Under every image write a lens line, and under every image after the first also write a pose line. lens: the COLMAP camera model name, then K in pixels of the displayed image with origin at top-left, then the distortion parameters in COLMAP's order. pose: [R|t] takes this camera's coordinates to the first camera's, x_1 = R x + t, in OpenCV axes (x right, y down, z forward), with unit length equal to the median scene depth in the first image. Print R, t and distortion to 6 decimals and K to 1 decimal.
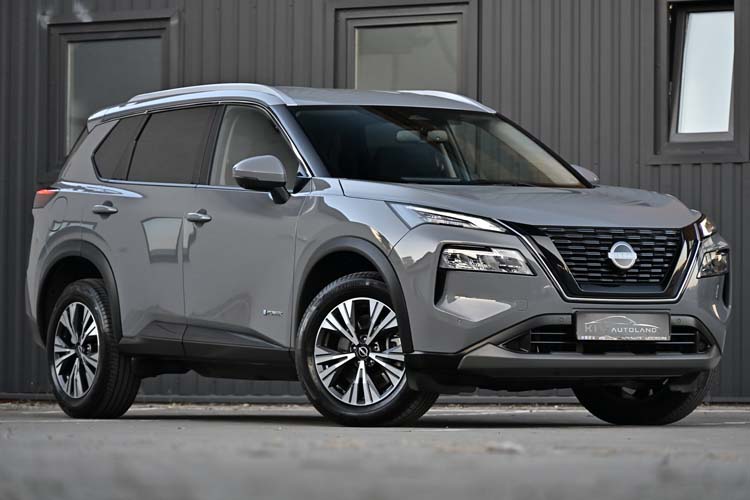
lens RADIAL K [[4219.7, 0, 375.0], [0, 4219.7, 250.0], [0, 0, 1]] dist [0.030998, -1.016729]
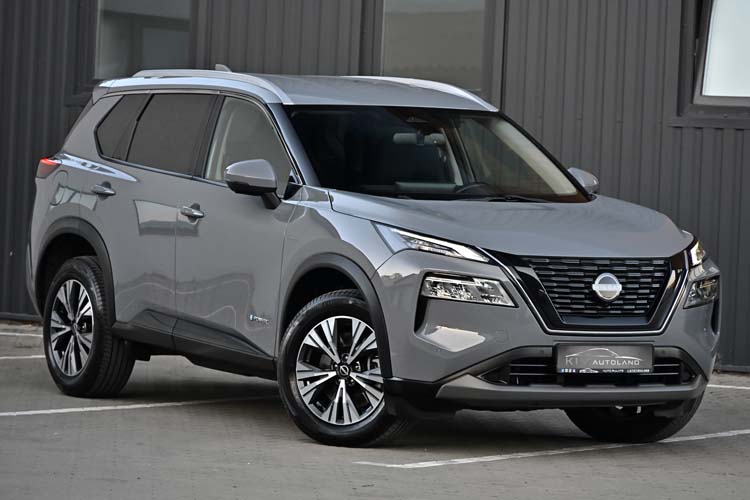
lens RADIAL K [[4219.7, 0, 375.0], [0, 4219.7, 250.0], [0, 0, 1]] dist [0.030998, -1.016729]
pose [[0.999029, 0.035139, -0.026589, 0.030129], [-0.033427, 0.997496, 0.062319, -0.066983], [0.028713, -0.061369, 0.997702, 0.011230]]
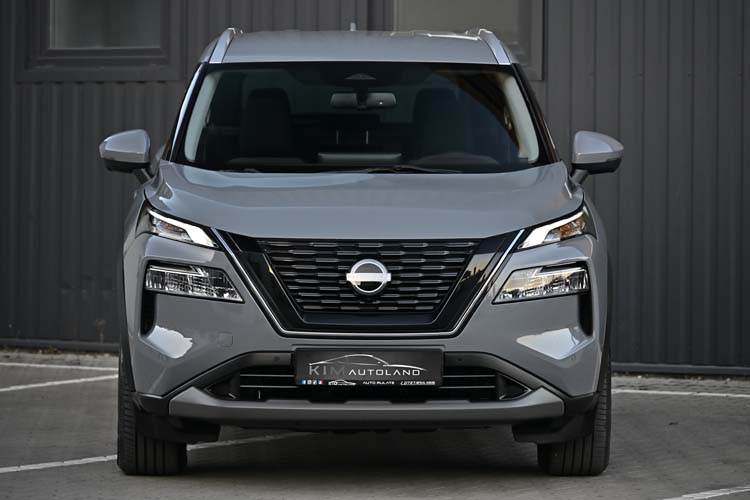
lens RADIAL K [[4219.7, 0, 375.0], [0, 4219.7, 250.0], [0, 0, 1]] dist [0.030998, -1.016729]
pose [[0.868197, 0.021306, -0.495762, 0.444780], [0.009983, 0.998126, 0.060379, -0.050599], [0.496119, -0.057370, 0.866357, 0.322640]]
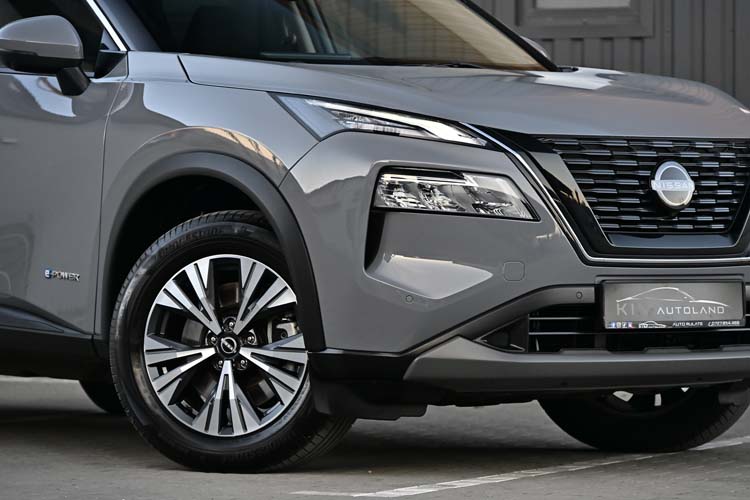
lens RADIAL K [[3818.3, 0, 375.0], [0, 3818.3, 250.0], [0, 0, 1]] dist [-0.048787, -4.866837]
pose [[0.992911, -0.001177, 0.118854, -0.046675], [-0.002591, 0.999499, 0.031544, -0.006388], [-0.118831, -0.031628, 0.992411, 0.469483]]
